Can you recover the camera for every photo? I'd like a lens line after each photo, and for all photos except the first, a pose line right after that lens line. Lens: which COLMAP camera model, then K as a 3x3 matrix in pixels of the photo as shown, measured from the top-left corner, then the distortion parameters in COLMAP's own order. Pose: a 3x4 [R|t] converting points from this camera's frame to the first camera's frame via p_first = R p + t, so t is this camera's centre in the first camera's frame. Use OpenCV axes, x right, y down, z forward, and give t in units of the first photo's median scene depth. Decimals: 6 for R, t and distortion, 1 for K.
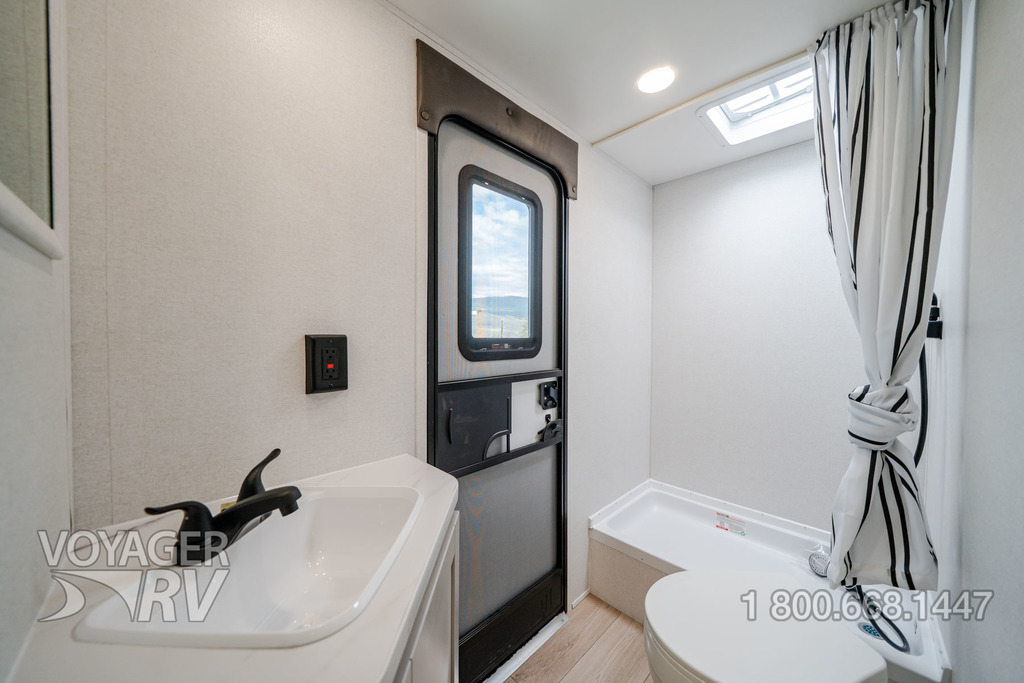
lens RADIAL K [[349.8, 0, 510.9], [0, 349.8, 341.1], [0, 0, 1]] dist [-0.010511, -0.000096]
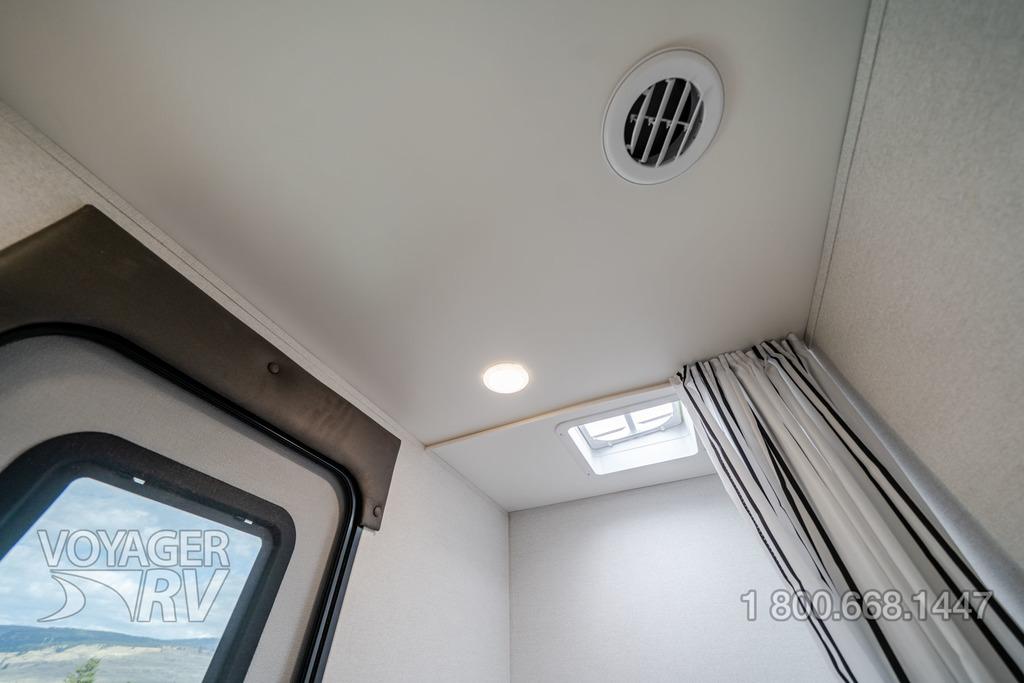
lens RADIAL K [[349.8, 0, 510.9], [0, 349.8, 341.1], [0, 0, 1]] dist [-0.010511, -0.000096]
pose [[0.932647, 0.246501, 0.263453, 0.179732], [0.024994, 0.684311, -0.728762, -0.218771], [-0.359924, 0.686262, 0.632059, 0.395545]]
